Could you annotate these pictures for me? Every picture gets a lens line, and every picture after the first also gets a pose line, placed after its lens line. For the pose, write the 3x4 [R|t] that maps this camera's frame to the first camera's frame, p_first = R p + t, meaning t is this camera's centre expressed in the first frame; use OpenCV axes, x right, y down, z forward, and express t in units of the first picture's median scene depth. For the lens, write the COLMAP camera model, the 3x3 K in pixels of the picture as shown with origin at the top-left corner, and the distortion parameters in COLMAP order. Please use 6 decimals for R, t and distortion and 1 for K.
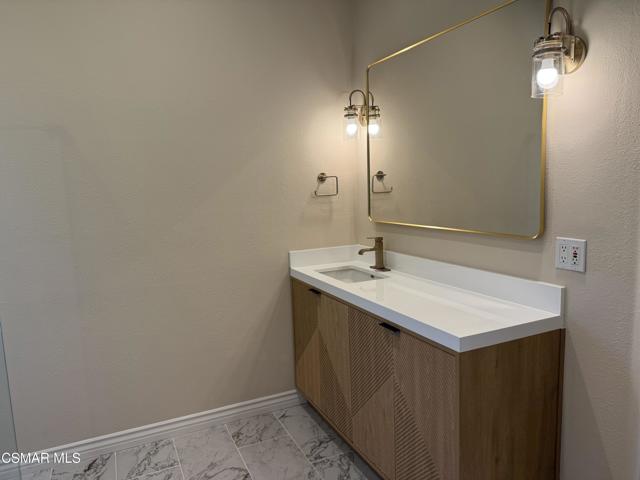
lens RADIAL K [[449.9, 0, 319.6], [0, 449.9, 241.5], [0, 0, 1]] dist [0.101570, -0.148427]
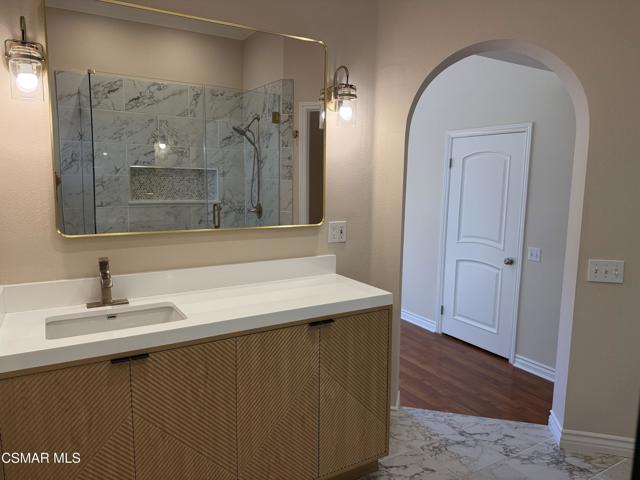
lens RADIAL K [[449.9, 0, 319.6], [0, 449.9, 241.5], [0, 0, 1]] dist [0.101570, -0.148427]
pose [[-0.089068, -0.120607, 0.988696, -0.882411], [0.112753, 0.985040, 0.130319, -0.135003], [-0.989623, 0.123085, -0.074137, 1.107351]]
